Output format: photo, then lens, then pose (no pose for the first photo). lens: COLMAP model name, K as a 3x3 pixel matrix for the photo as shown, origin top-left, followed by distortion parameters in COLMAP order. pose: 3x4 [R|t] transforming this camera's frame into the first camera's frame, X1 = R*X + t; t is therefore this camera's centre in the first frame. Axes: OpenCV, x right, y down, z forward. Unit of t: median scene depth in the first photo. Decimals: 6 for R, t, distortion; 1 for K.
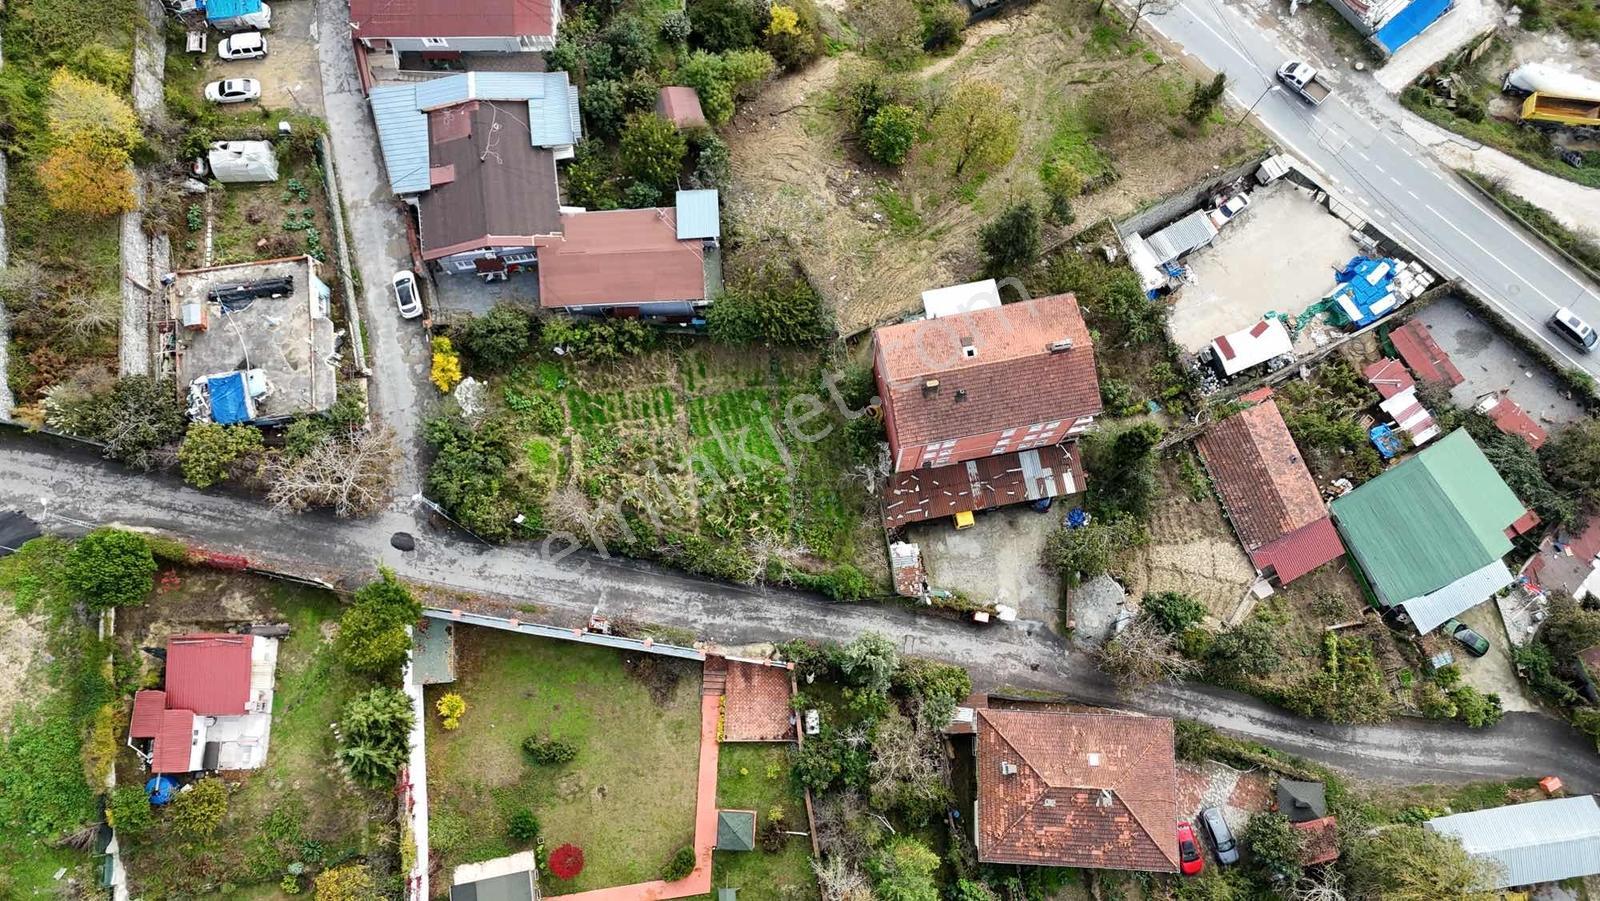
lens RADIAL K [[1172.3, 0, 802.5], [0, 1172.3, 458.8], [0, 0, 1]] dist [0.084866, -0.086134]
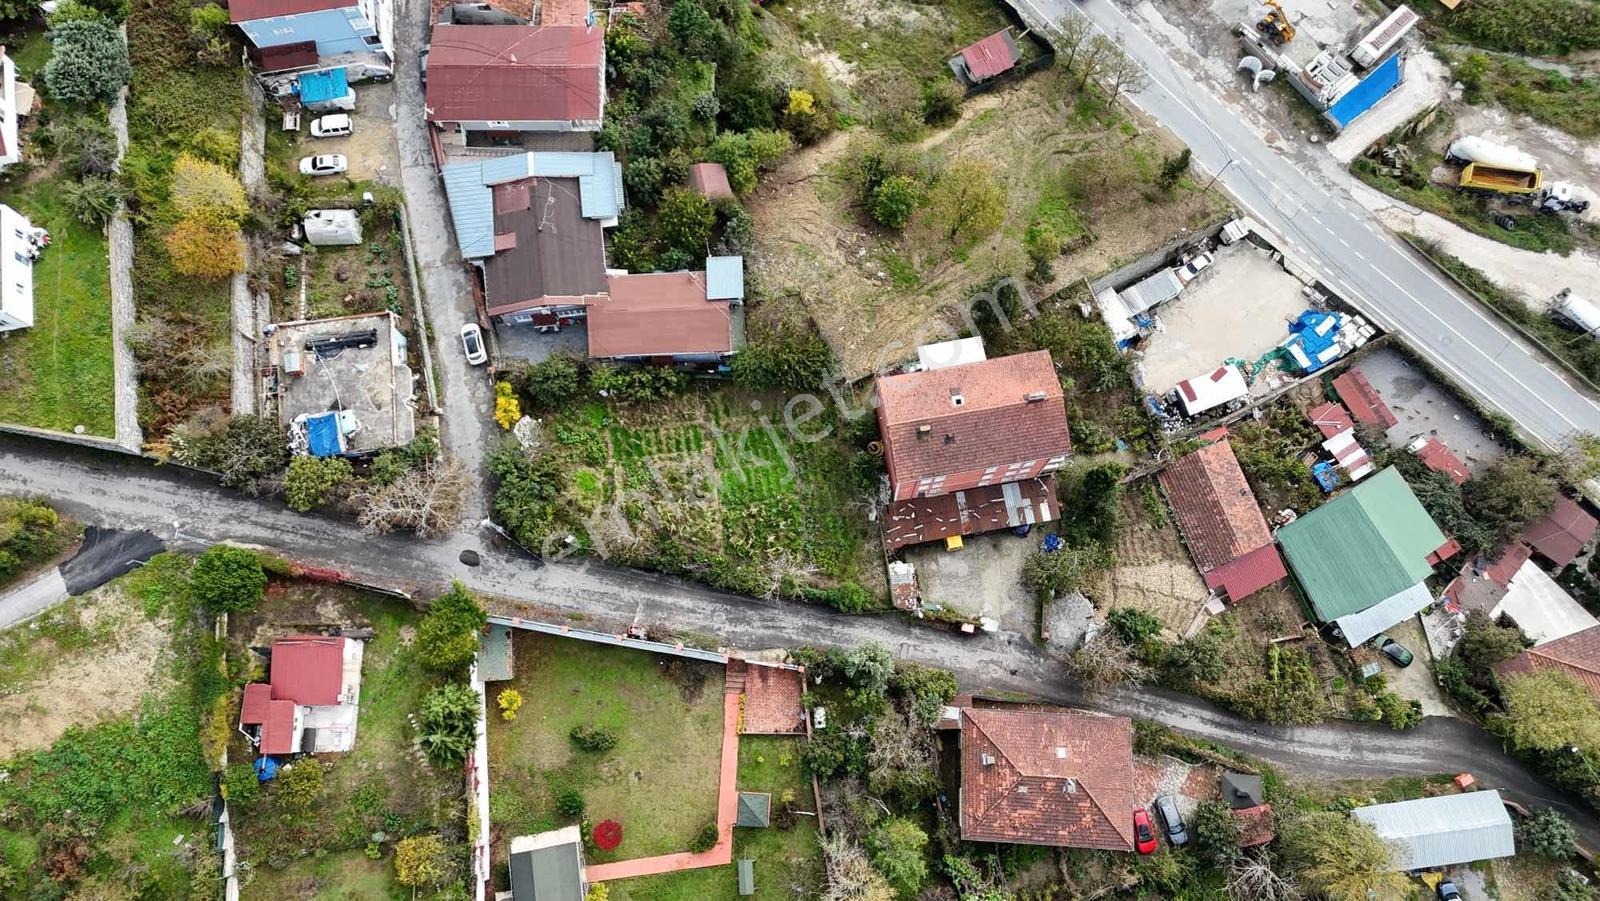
lens RADIAL K [[1172.3, 0, 802.5], [0, 1172.3, 458.8], [0, 0, 1]] dist [0.084866, -0.086134]
pose [[0.999909, 0.009649, -0.009425, -0.000100], [-0.009630, 0.999951, 0.002072, -0.031827], [0.009445, -0.001981, 0.999953, -0.150867]]
